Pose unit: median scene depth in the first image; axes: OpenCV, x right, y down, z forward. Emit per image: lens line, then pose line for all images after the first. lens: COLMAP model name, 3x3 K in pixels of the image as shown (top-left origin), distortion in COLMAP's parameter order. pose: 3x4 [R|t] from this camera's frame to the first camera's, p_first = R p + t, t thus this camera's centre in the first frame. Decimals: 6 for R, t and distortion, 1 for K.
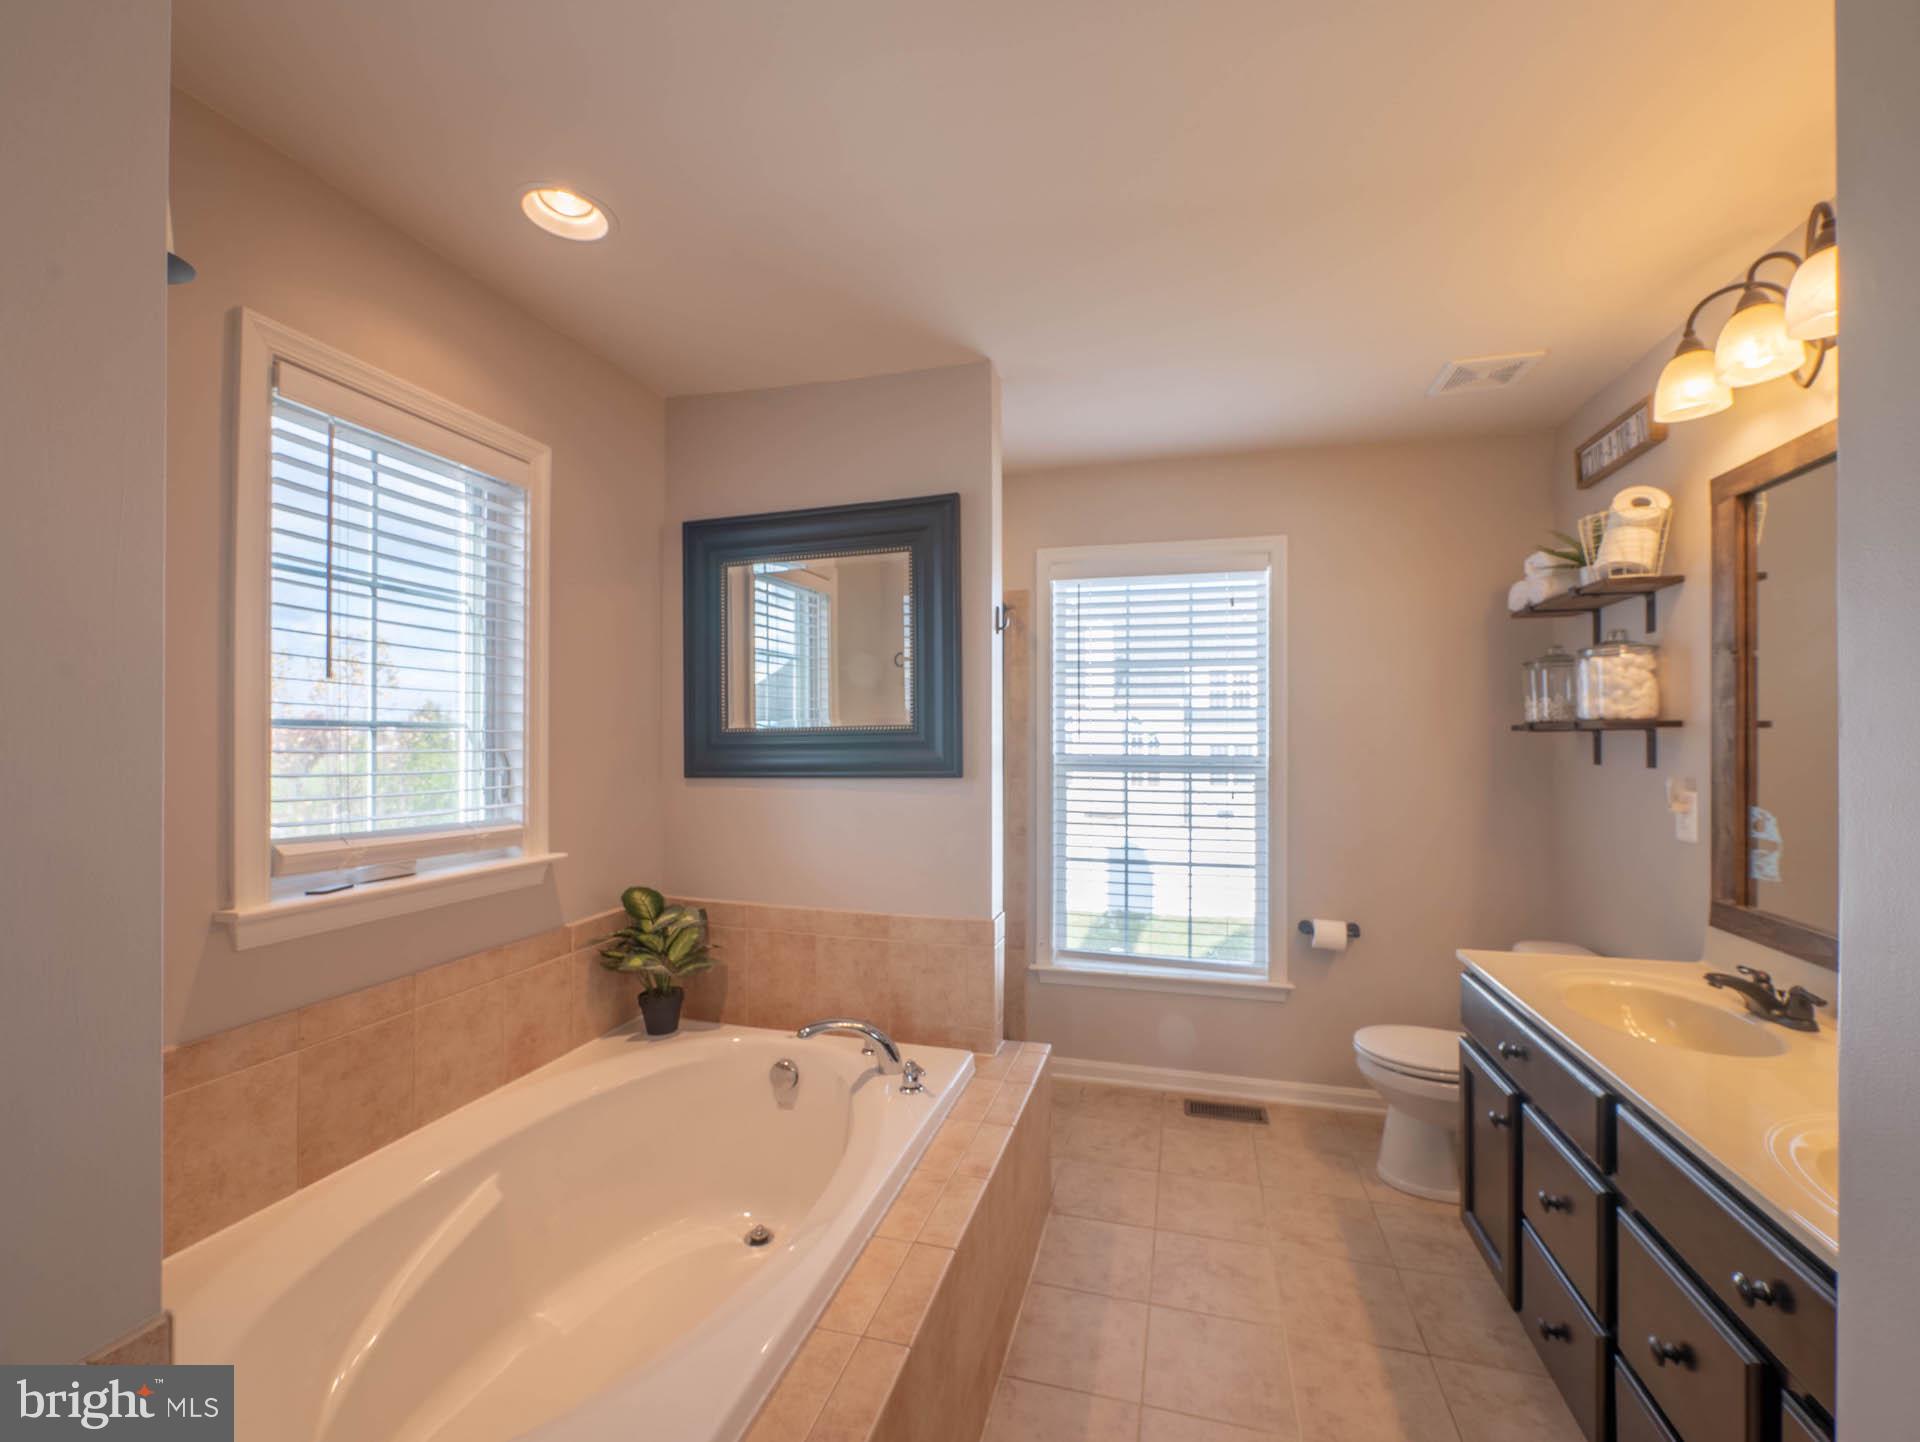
lens RADIAL K [[821.2, 0, 959.0], [0, 821.2, 733.2], [0, 0, 1]] dist [-0.002694, 0.000719]
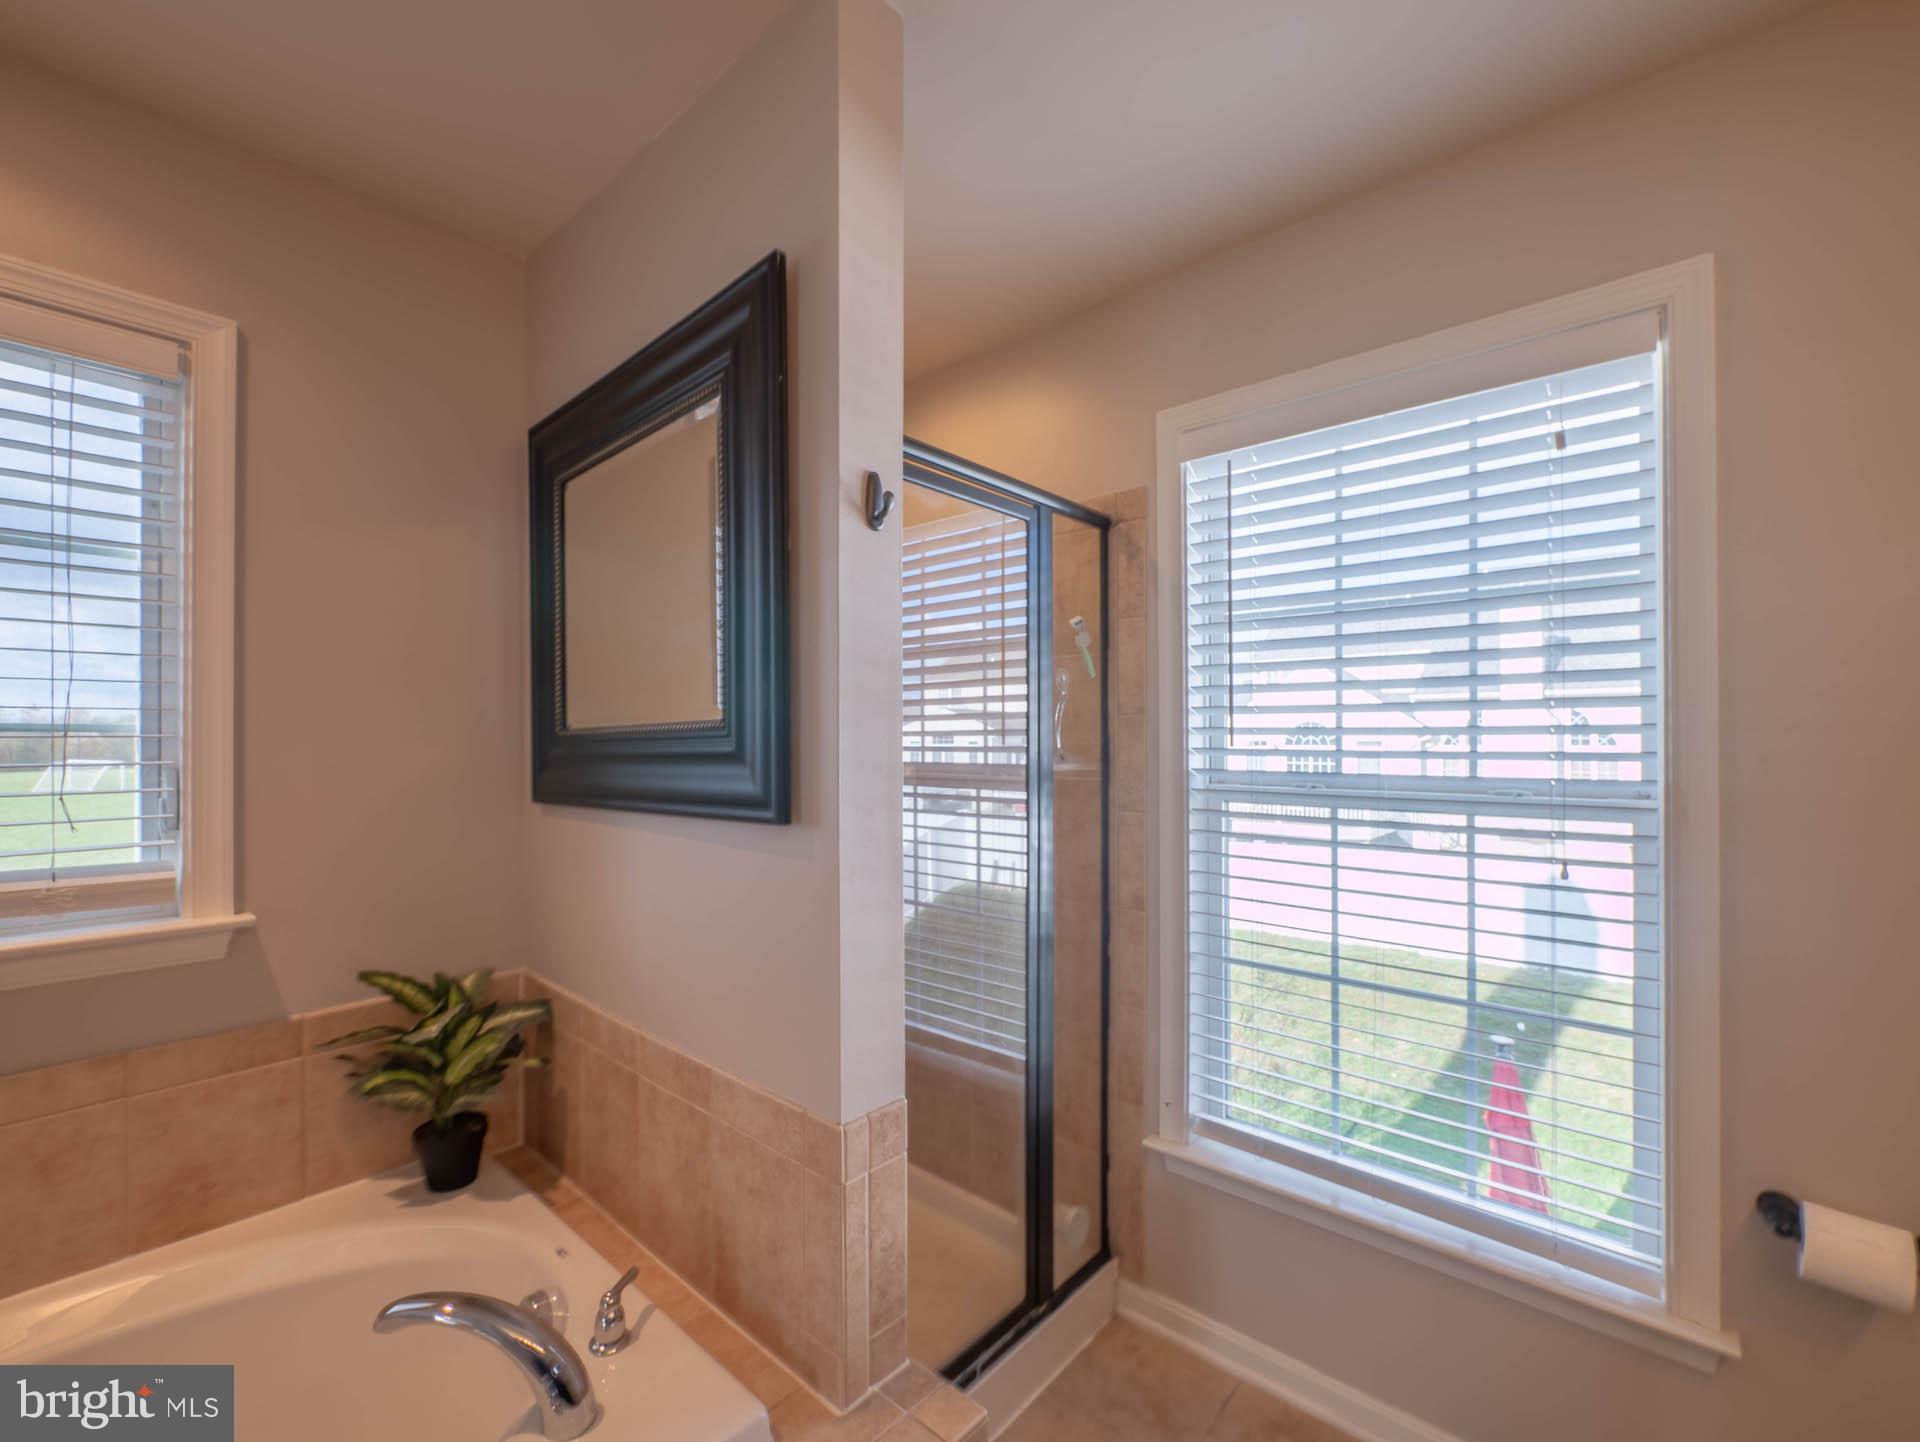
lens RADIAL K [[821.2, 0, 960.1], [0, 821.2, 735.4], [0, 0, 1]] dist [-0.002694, 0.000719]
pose [[0.896176, -0.004604, -0.443675, 0.255640], [0.004374, 0.999989, -0.001542, 0.001041], [0.443677, -0.000559, 0.896187, 0.487963]]
